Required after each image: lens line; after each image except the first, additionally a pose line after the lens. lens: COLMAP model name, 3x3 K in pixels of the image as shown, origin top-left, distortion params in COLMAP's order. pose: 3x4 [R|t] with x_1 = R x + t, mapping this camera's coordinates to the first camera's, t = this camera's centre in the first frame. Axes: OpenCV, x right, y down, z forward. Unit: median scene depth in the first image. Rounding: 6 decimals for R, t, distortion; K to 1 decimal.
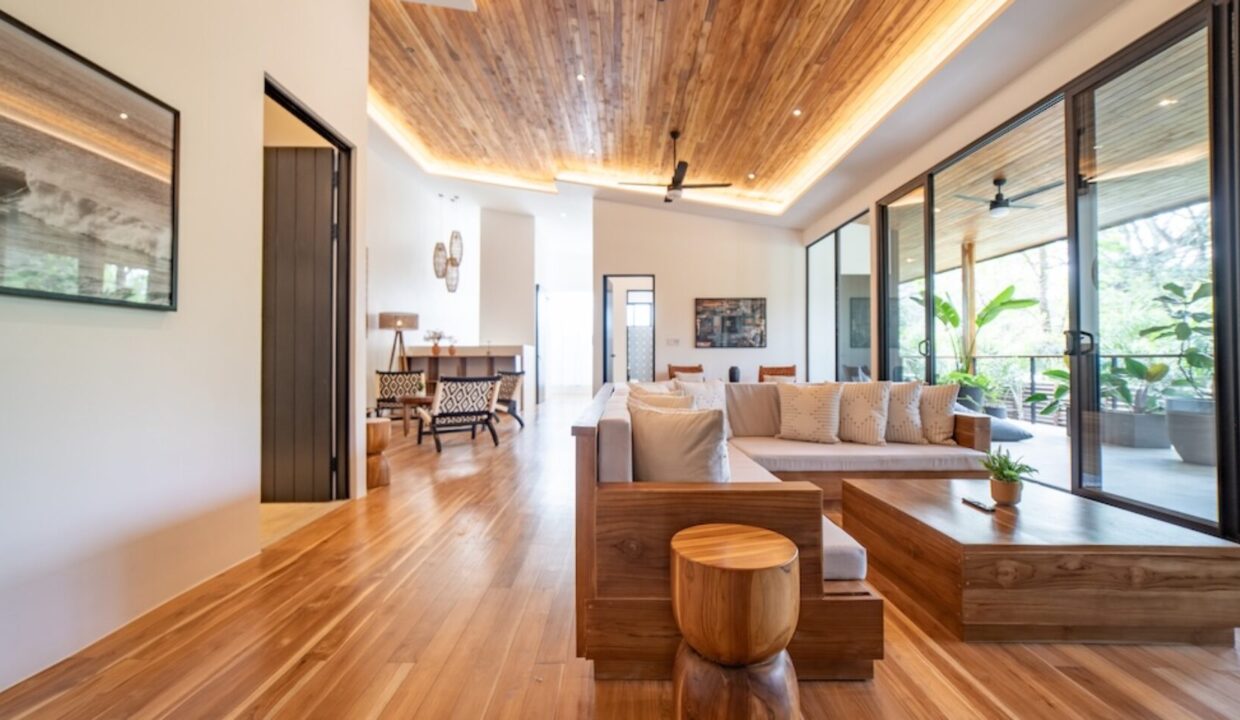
lens RADIAL K [[497.4, 0, 603.5], [0, 497.4, 353.3], [0, 0, 1]] dist [-0.016214, 0.004553]
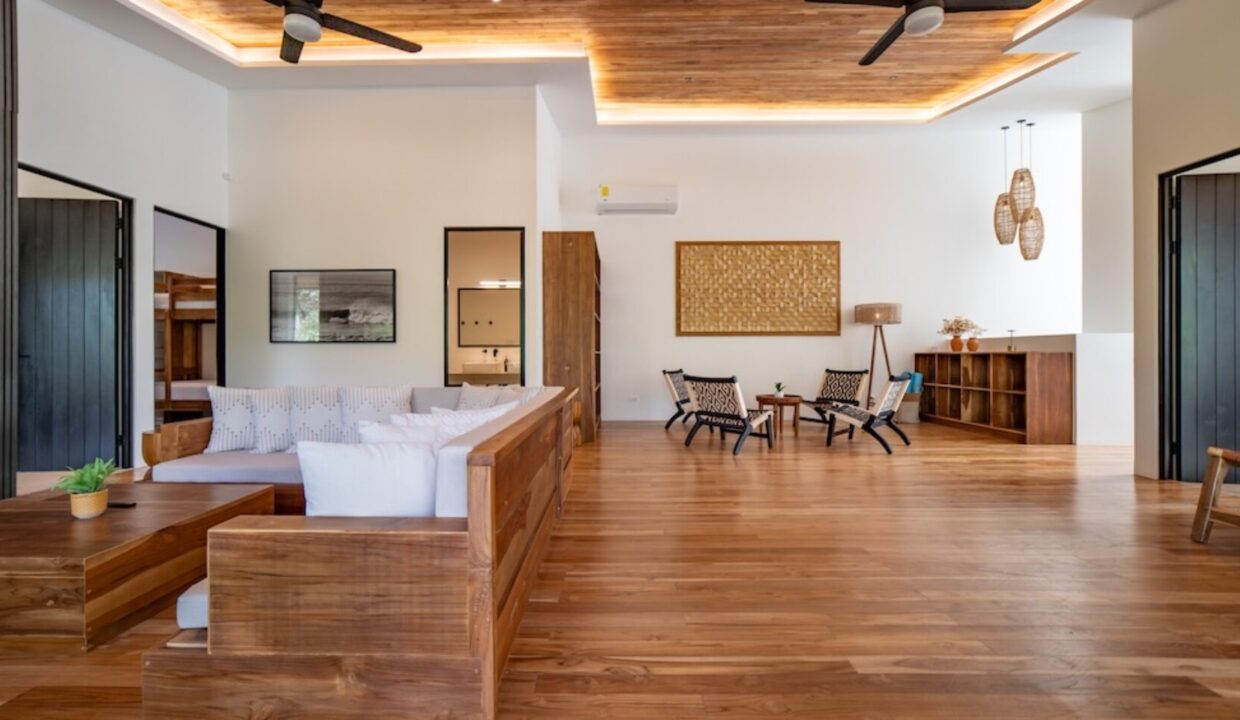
lens RADIAL K [[501.0, 0, 624.5], [0, 501.0, 355.7], [0, 0, 1]] dist [-0.009363, -0.000003]
pose [[0.028415, 0.005380, -0.999582, 0.453858], [0.015023, 0.999870, 0.005808, -0.002003], [0.999483, -0.015182, 0.028330, 0.510920]]
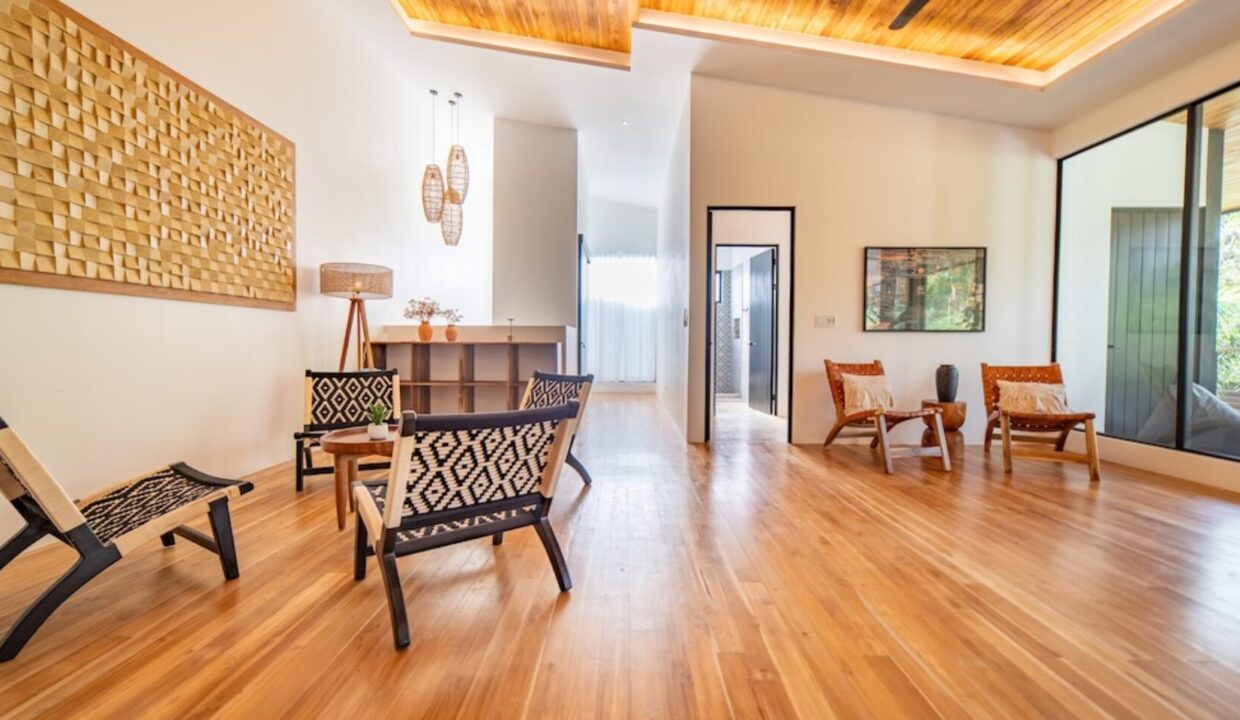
lens RADIAL K [[497.4, 0, 608.3], [0, 497.4, 353.9], [0, 0, 1]] dist [-0.016214, 0.004553]
pose [[0.999978, 0.006245, 0.002161, -0.120686], [-0.006316, 0.999391, 0.034308, -0.002639], [-0.001945, -0.034321, 0.999409, 0.415423]]
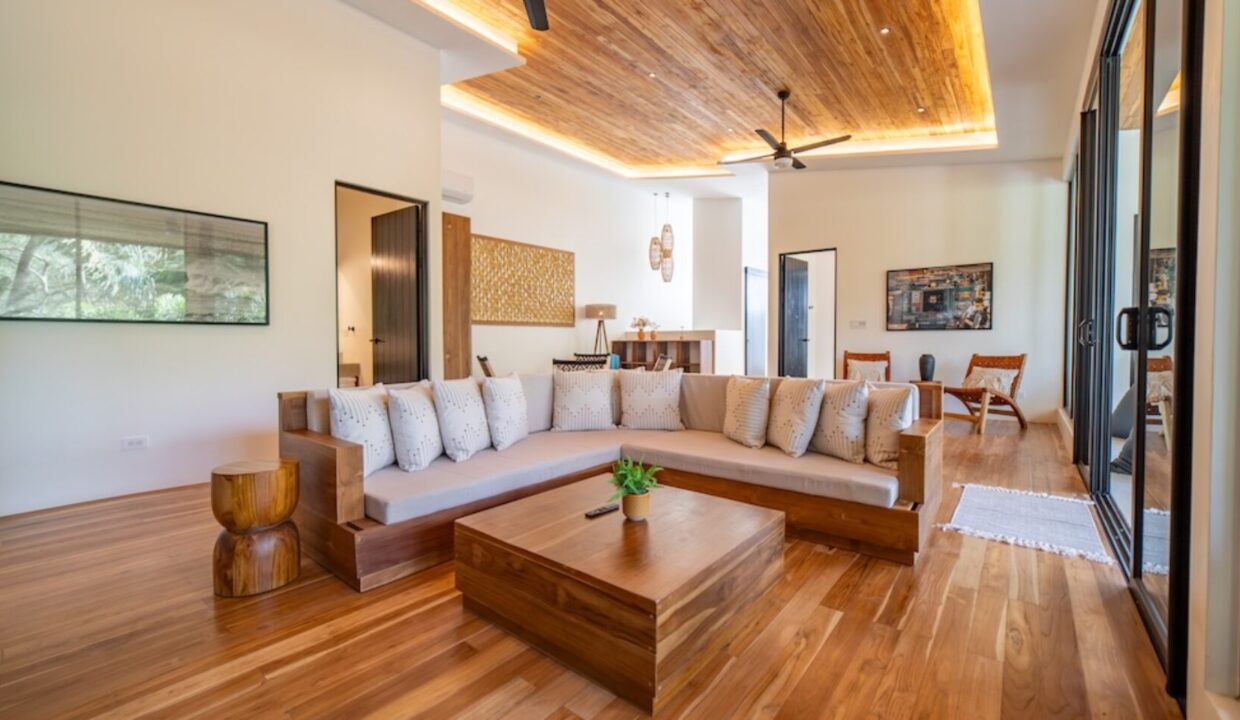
lens RADIAL K [[497.4, 0, 608.2], [0, 497.4, 356.7], [0, 0, 1]] dist [-0.016214, 0.004553]
pose [[0.789216, 0.019870, -0.613794, 0.329301], [0.008580, 0.999022, 0.043372, -0.007882], [0.614056, -0.039496, 0.788274, 0.062605]]
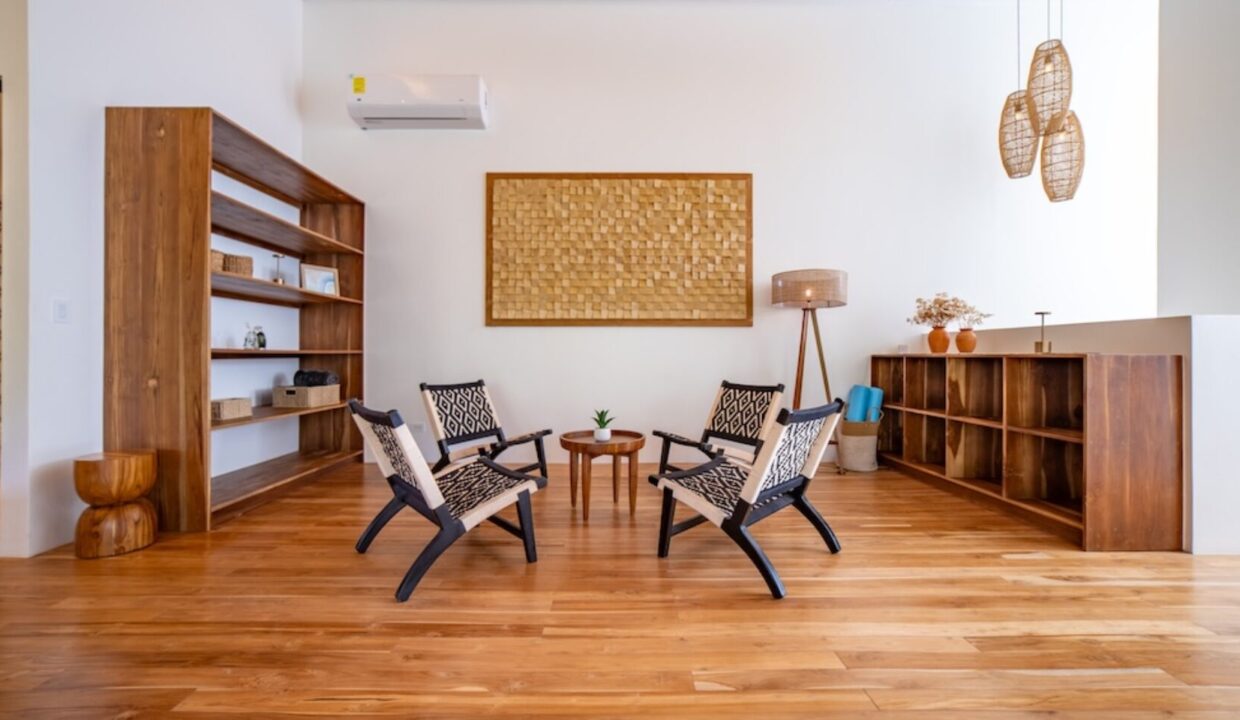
lens RADIAL K [[497.4, 0, 618.3], [0, 497.4, 354.1], [0, 0, 1]] dist [-0.016214, 0.004553]
pose [[0.040820, 0.001444, -0.999165, 0.107318], [0.010671, 0.999941, 0.001881, 0.001225], [0.999110, -0.010739, 0.040802, 0.756357]]
